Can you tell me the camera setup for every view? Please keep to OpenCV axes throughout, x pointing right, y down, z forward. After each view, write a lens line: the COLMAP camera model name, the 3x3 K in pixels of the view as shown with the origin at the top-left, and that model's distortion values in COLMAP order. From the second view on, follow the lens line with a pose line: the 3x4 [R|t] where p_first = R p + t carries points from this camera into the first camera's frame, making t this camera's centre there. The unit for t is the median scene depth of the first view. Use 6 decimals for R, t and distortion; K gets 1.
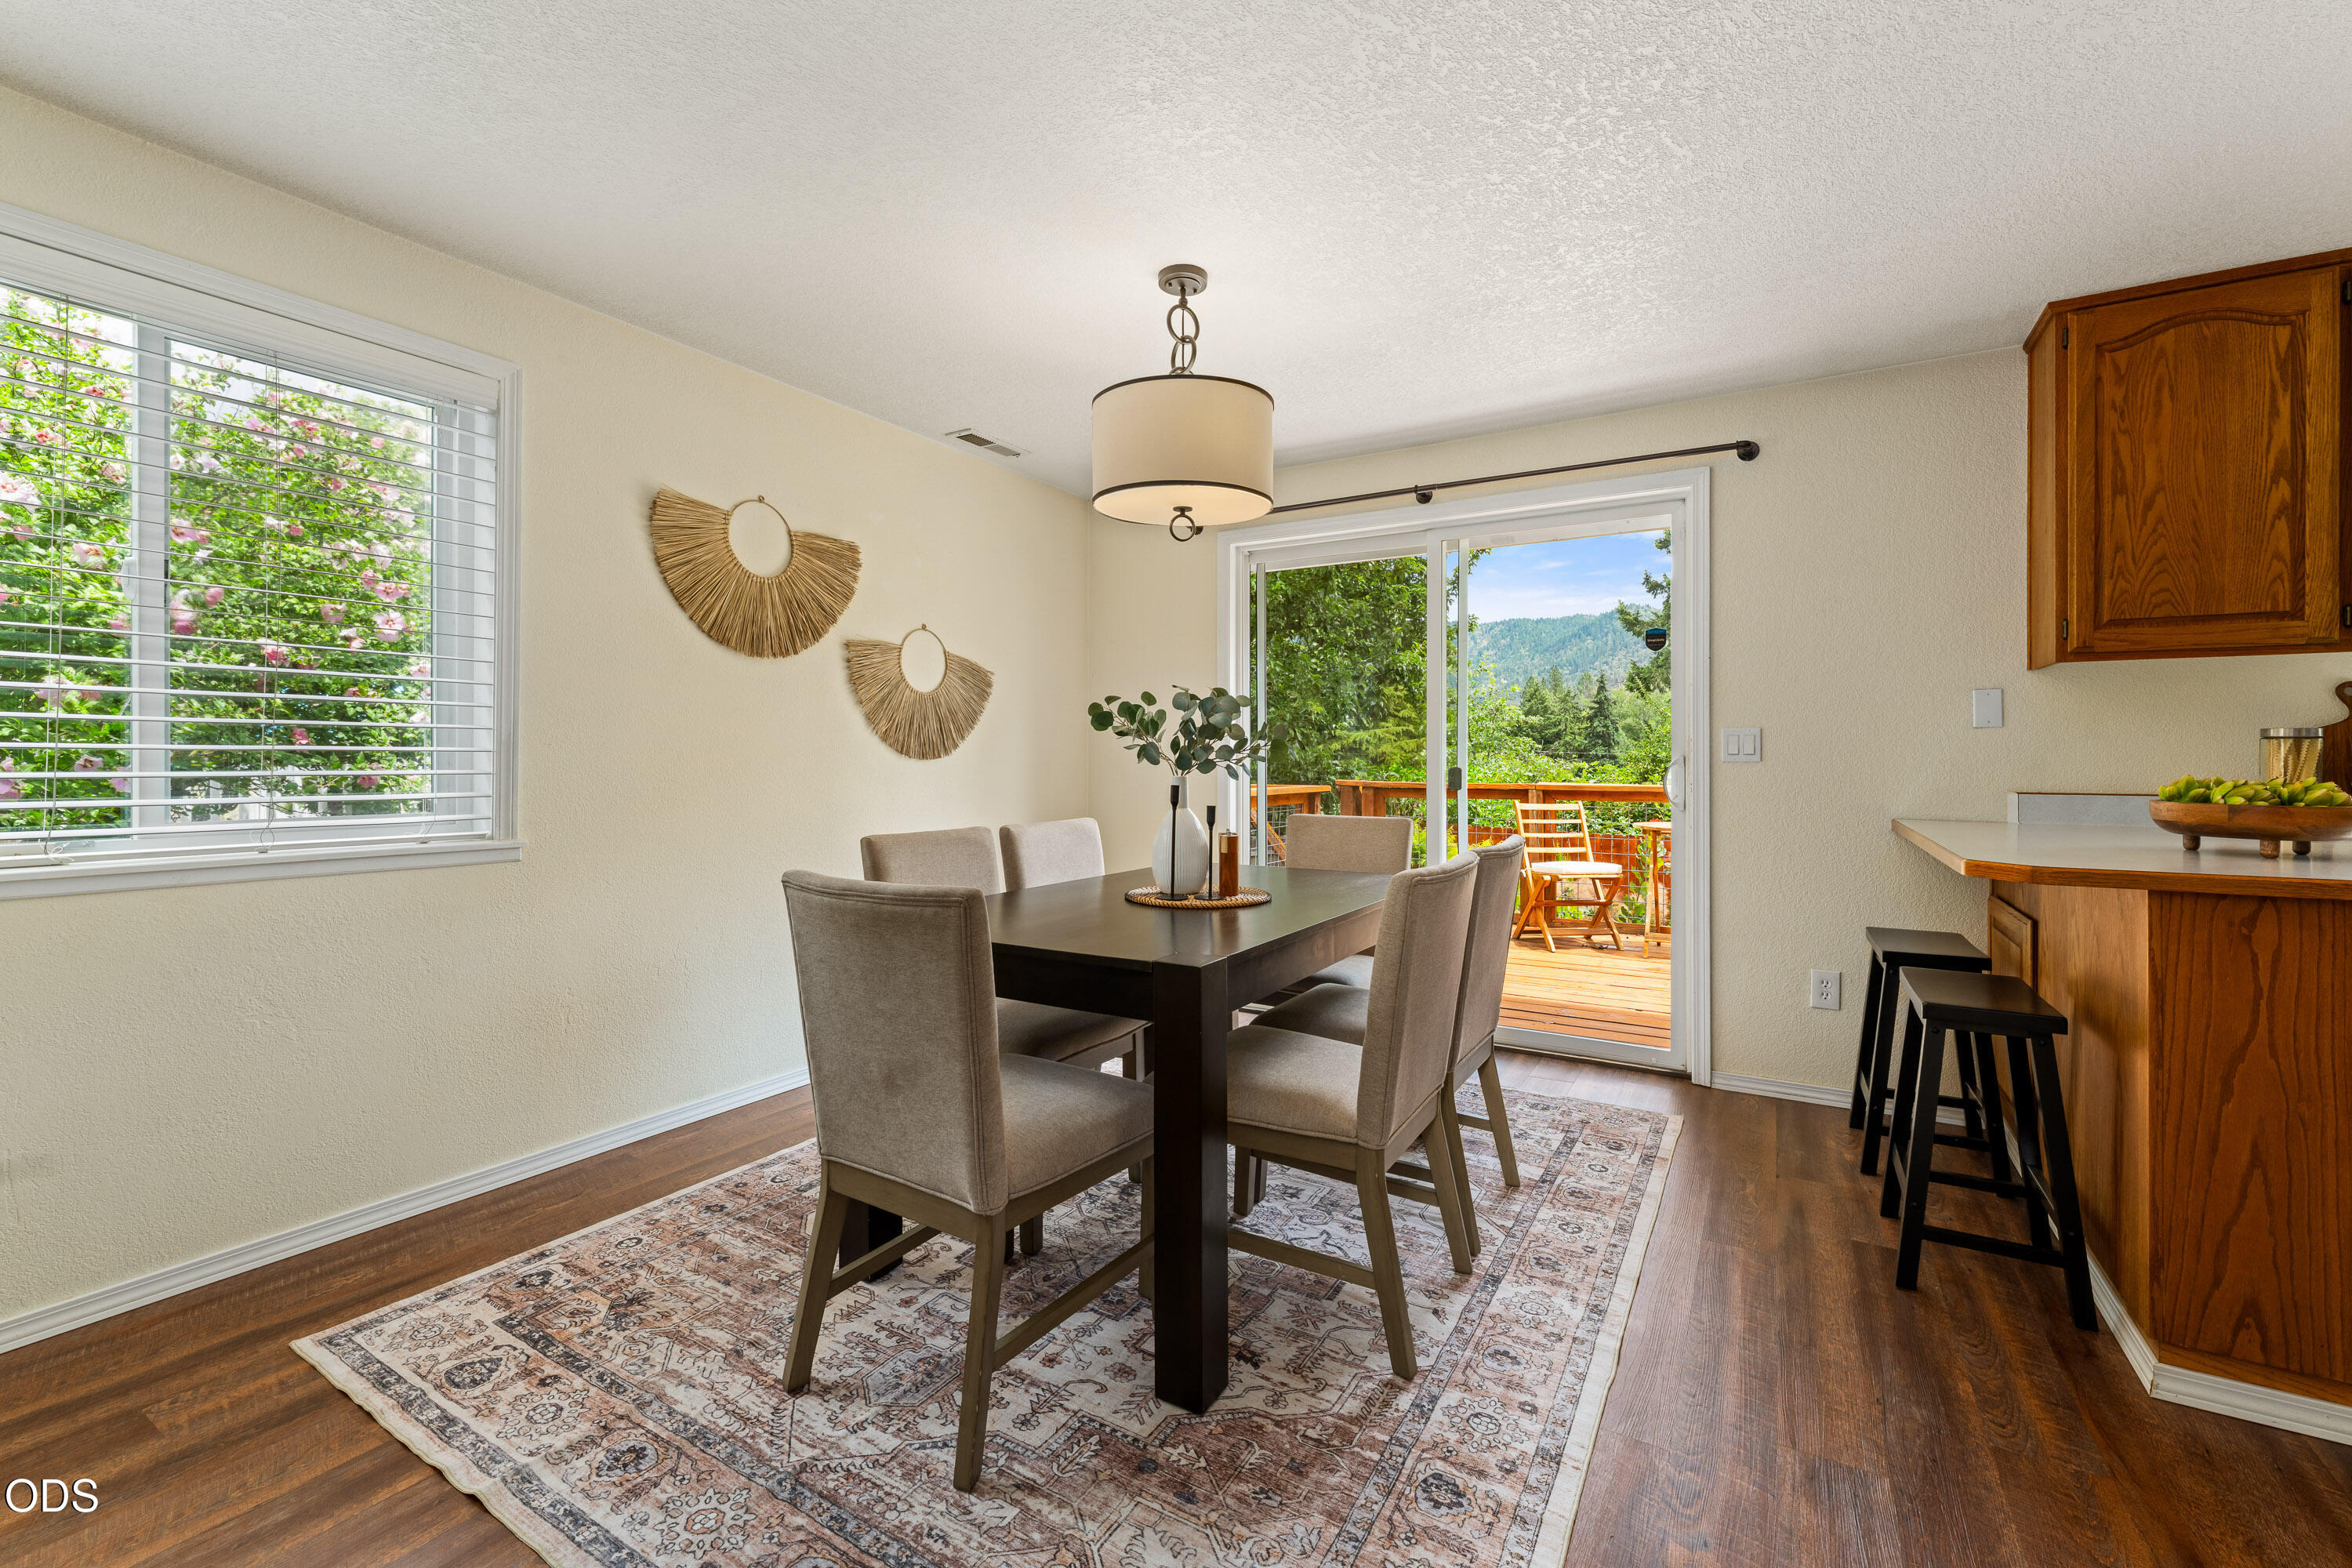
lens RADIAL K [[1004.5, 0, 1181.5], [0, 1004.5, 773.7], [0, 0, 1]] dist [0.001546, -0.002074]
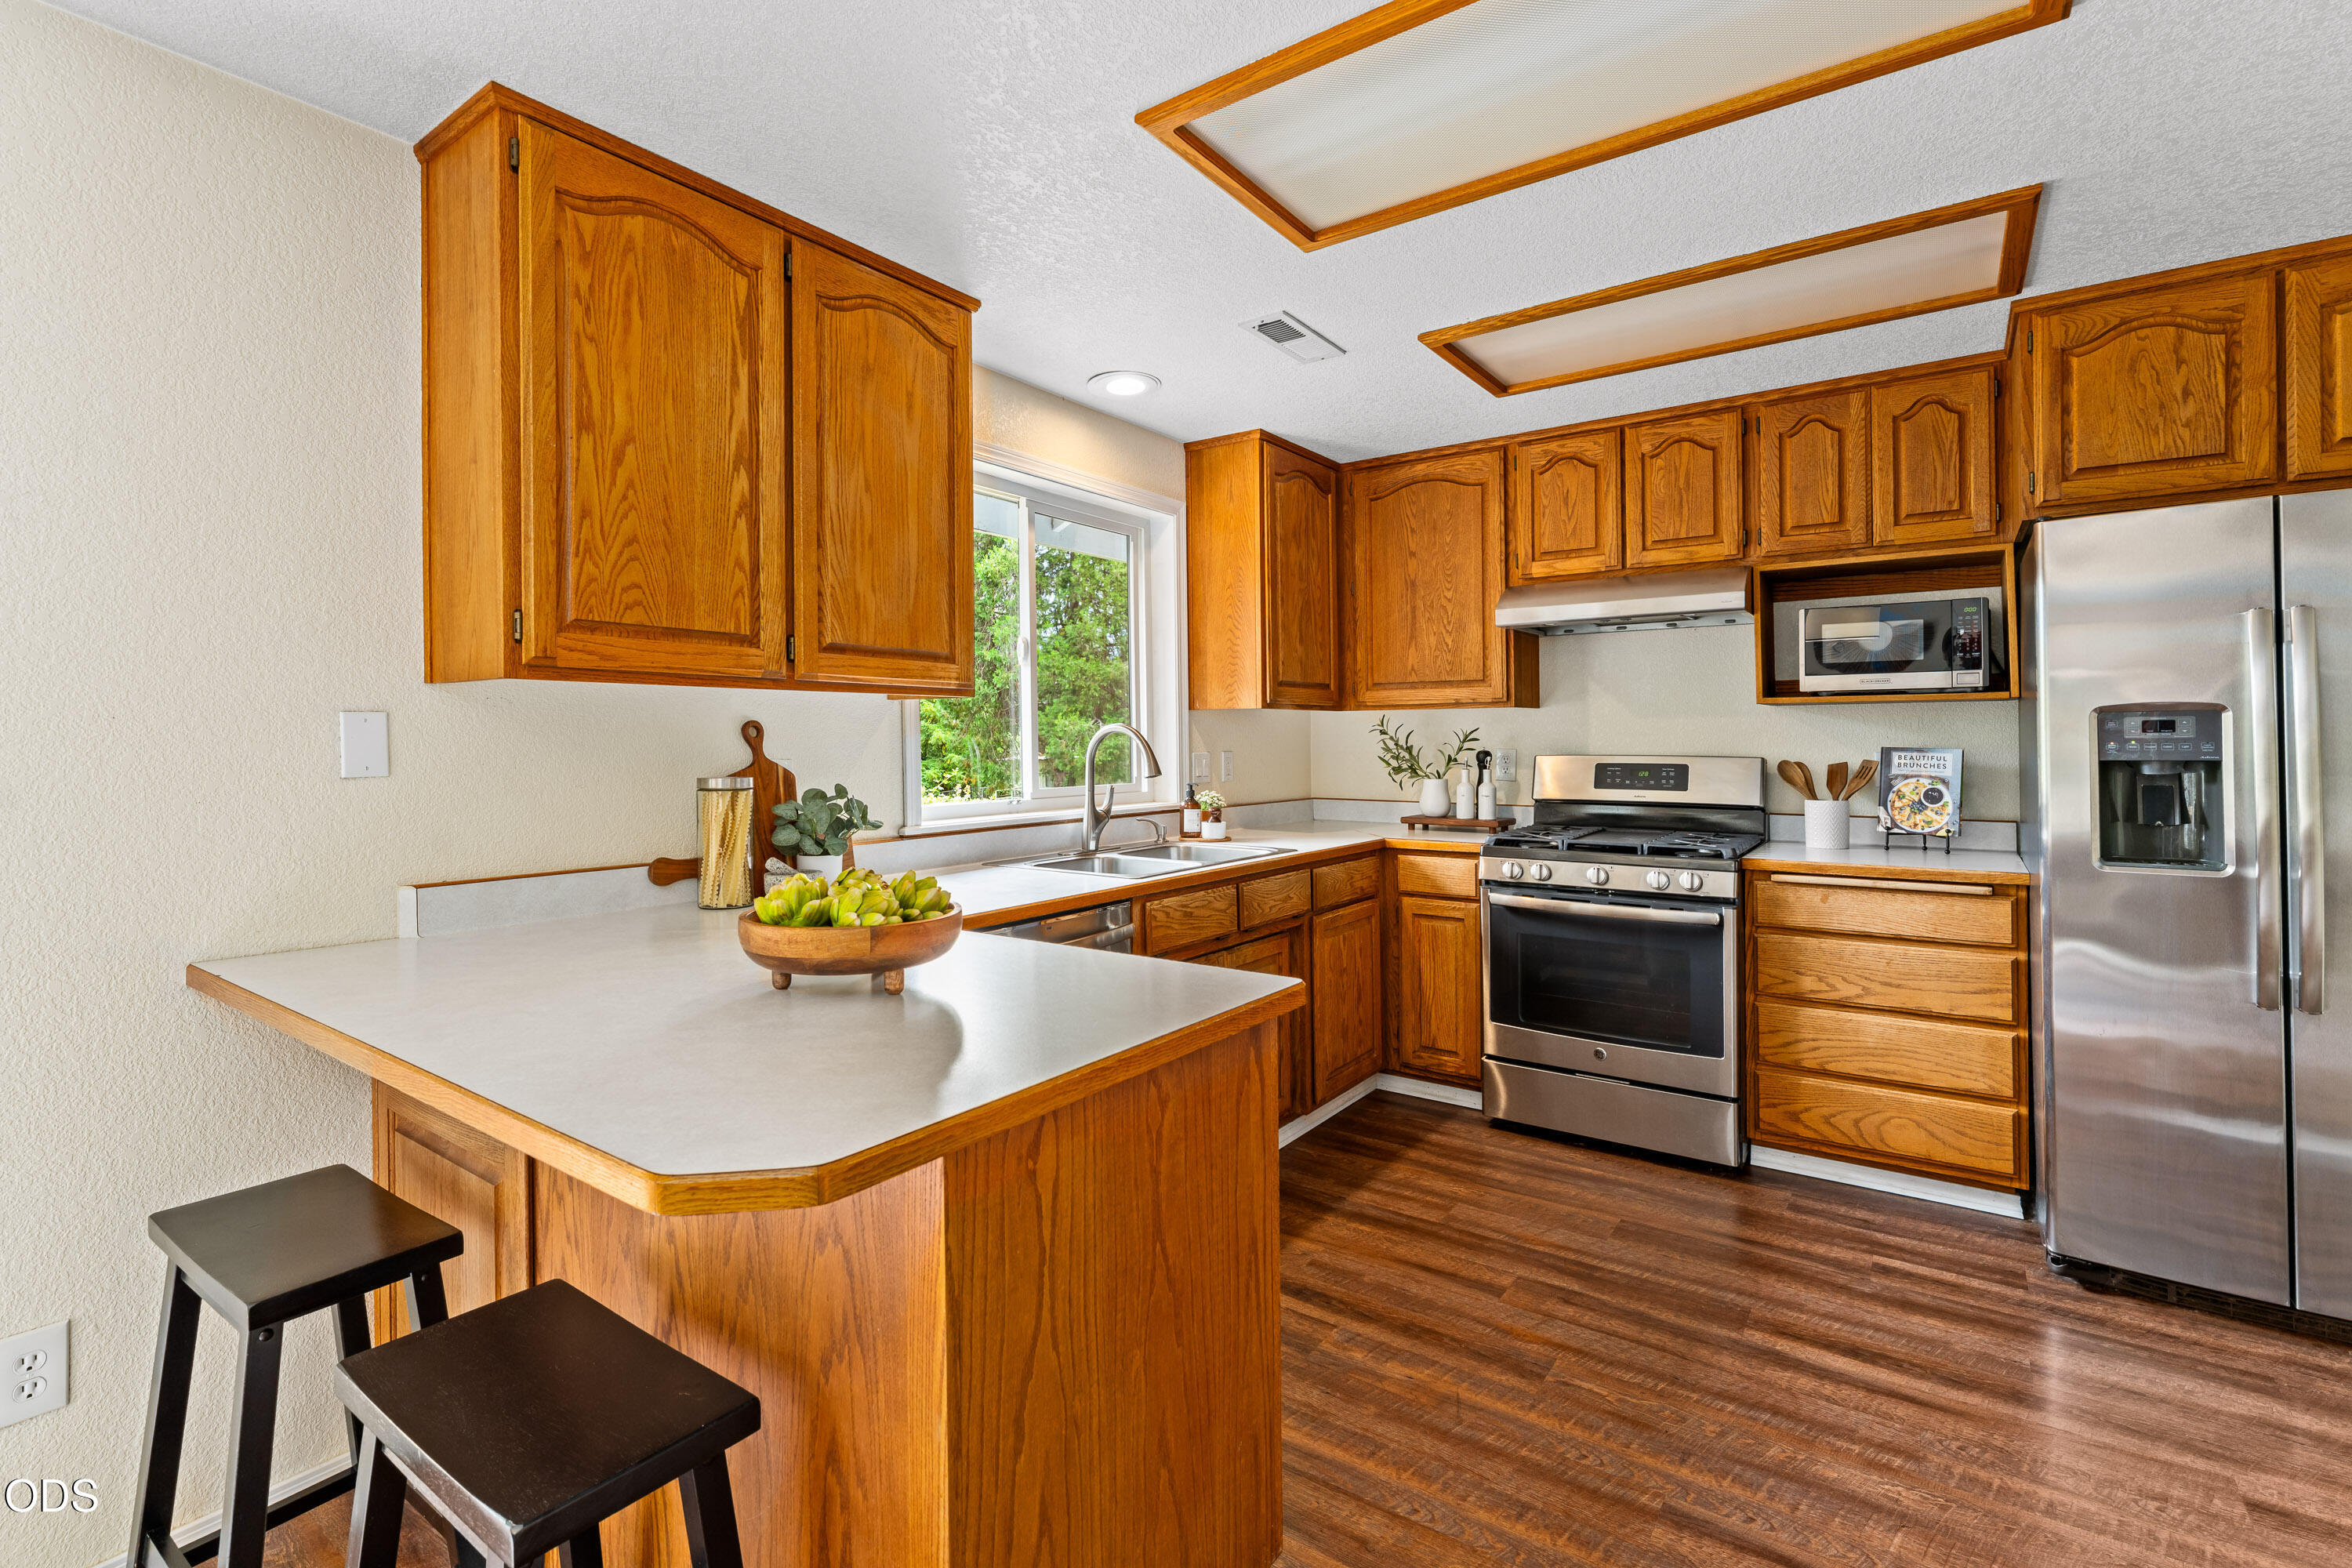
lens RADIAL K [[1080.3, 0, 1129.6], [0, 1080.3, 726.1], [0, 0, 1]] dist [-0.000018, -0.002827]
pose [[0.096000, 0.009558, 0.995335, 0.269627], [0.016275, 0.999805, -0.011171, -0.072053], [-0.995248, 0.017271, 0.095826, 0.590758]]
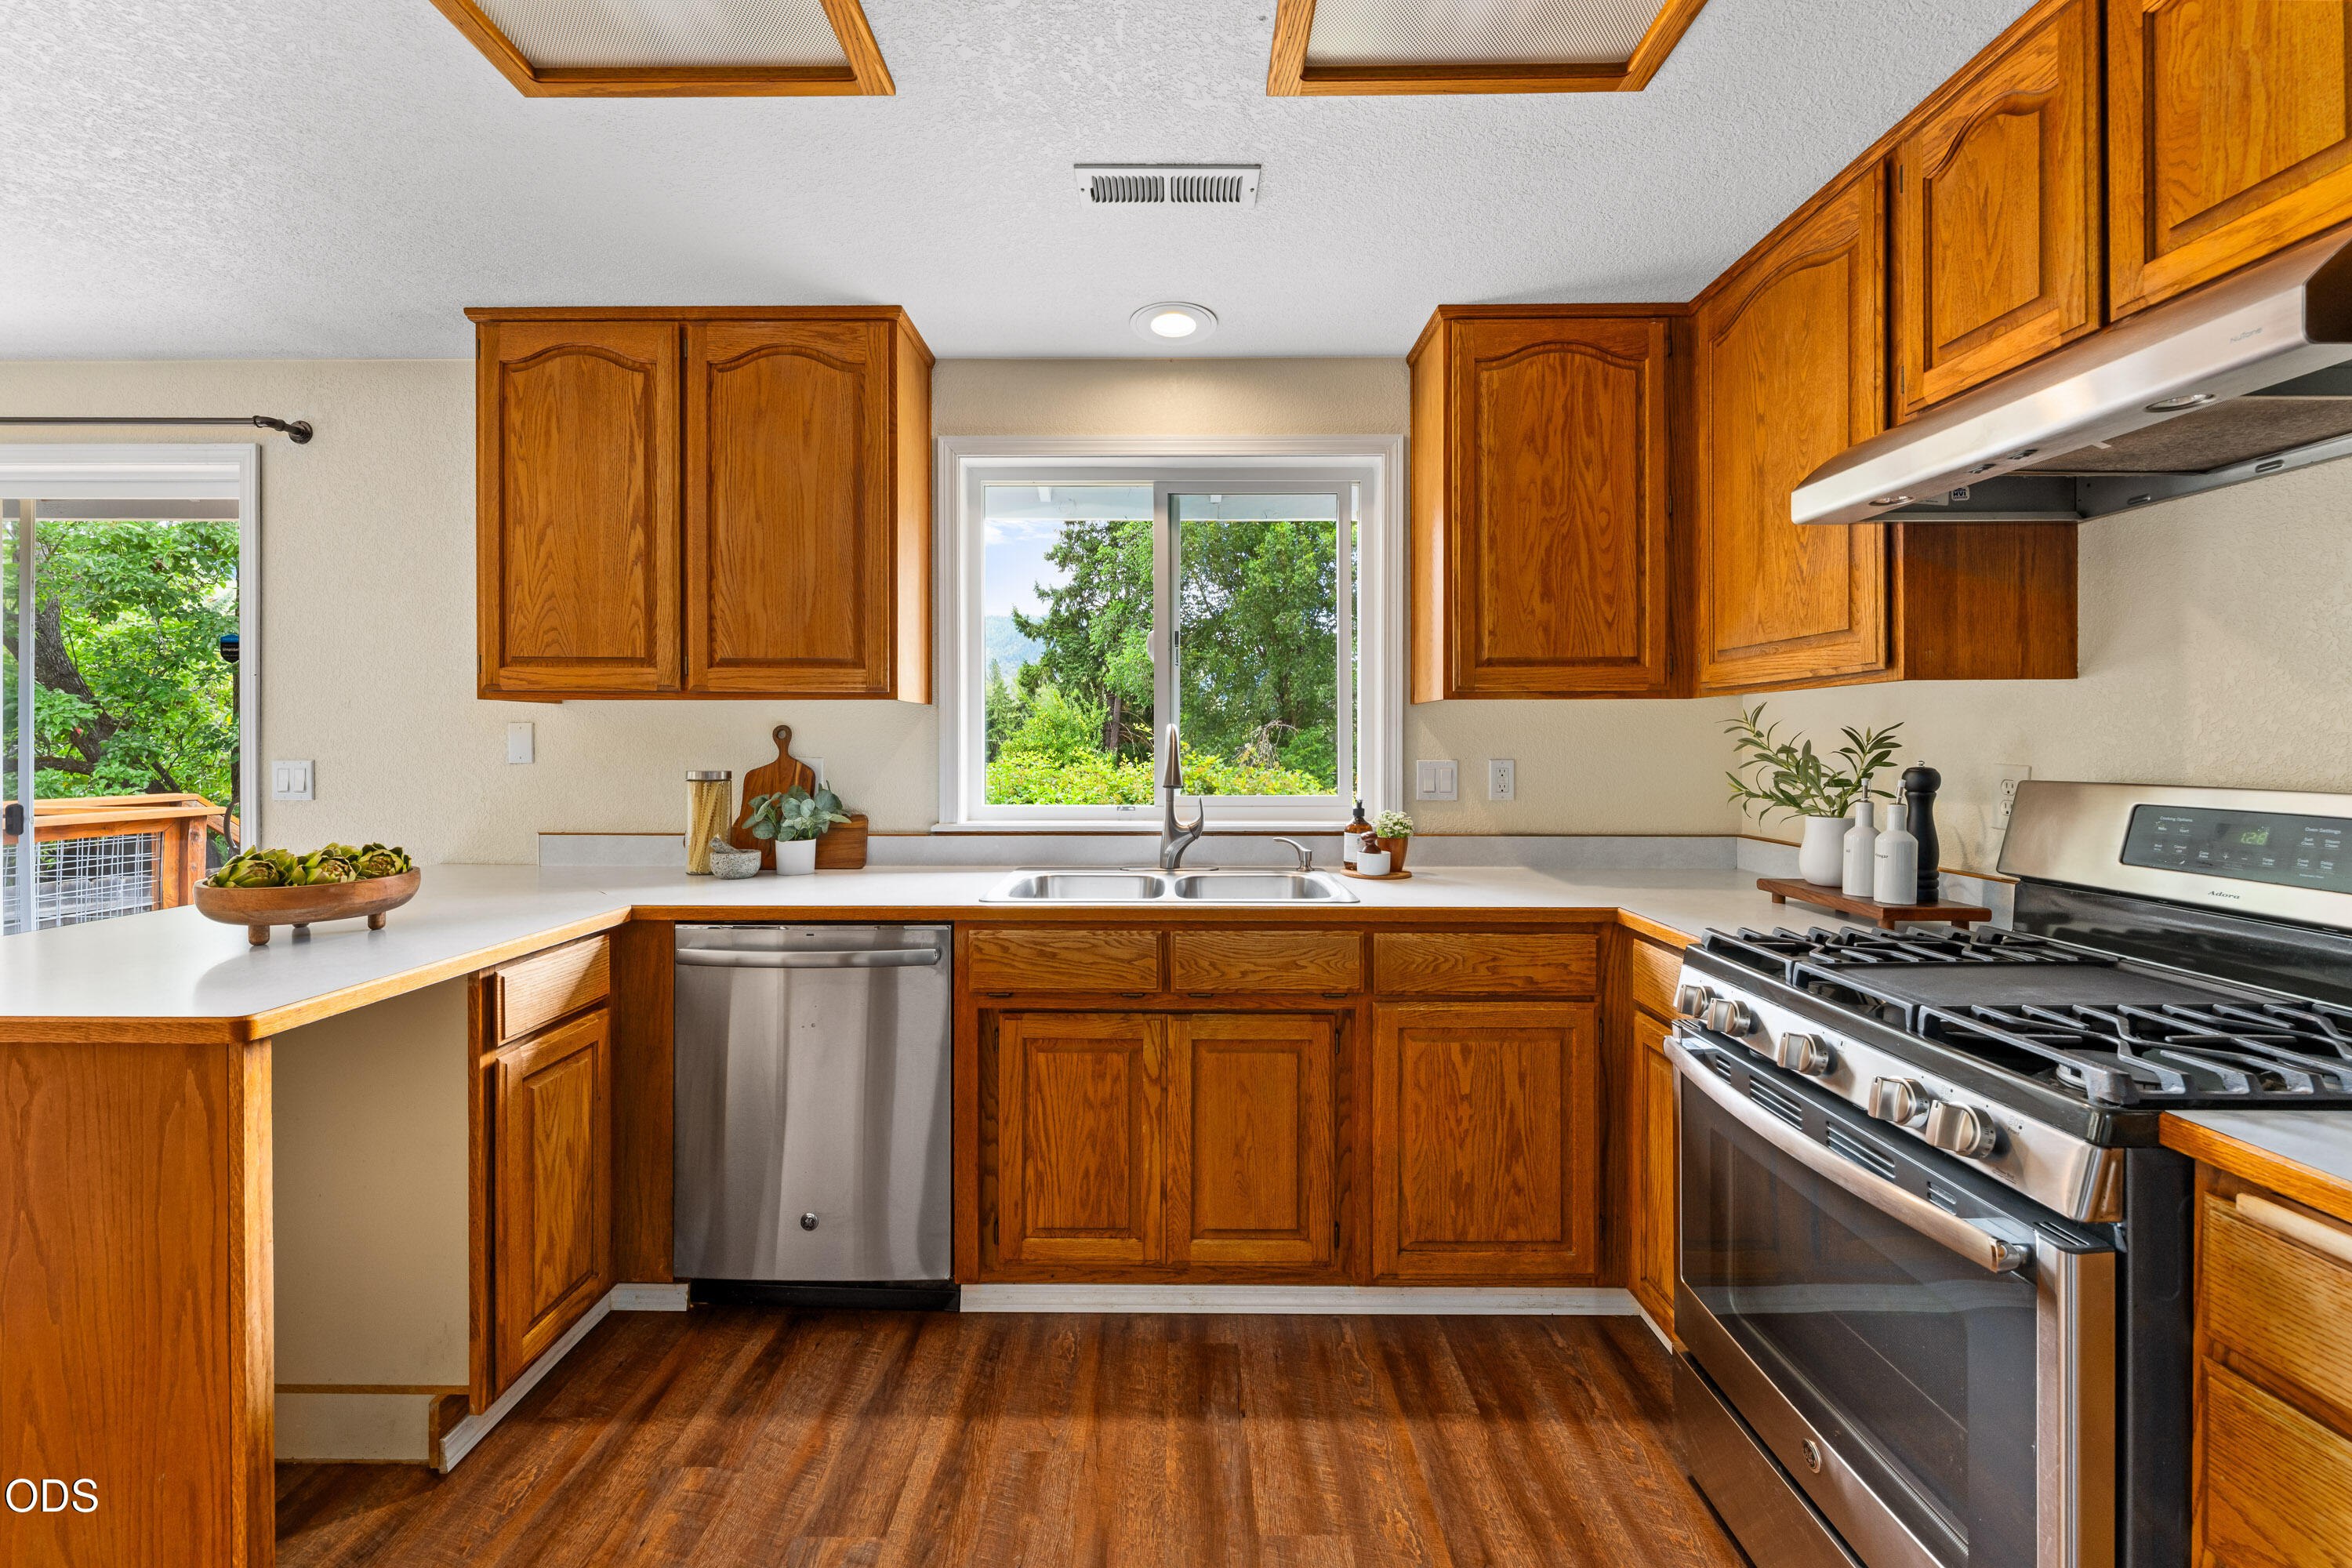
lens RADIAL K [[938.1, 0, 1163.7], [0, 938.1, 739.1], [0, 0, 1]] dist [0.000288, -0.000729]
pose [[0.860741, -0.000059, 0.509043, 1.024989], [0.007324, 0.999898, -0.012268, -0.062333], [-0.508991, 0.014287, 0.860653, -0.064020]]
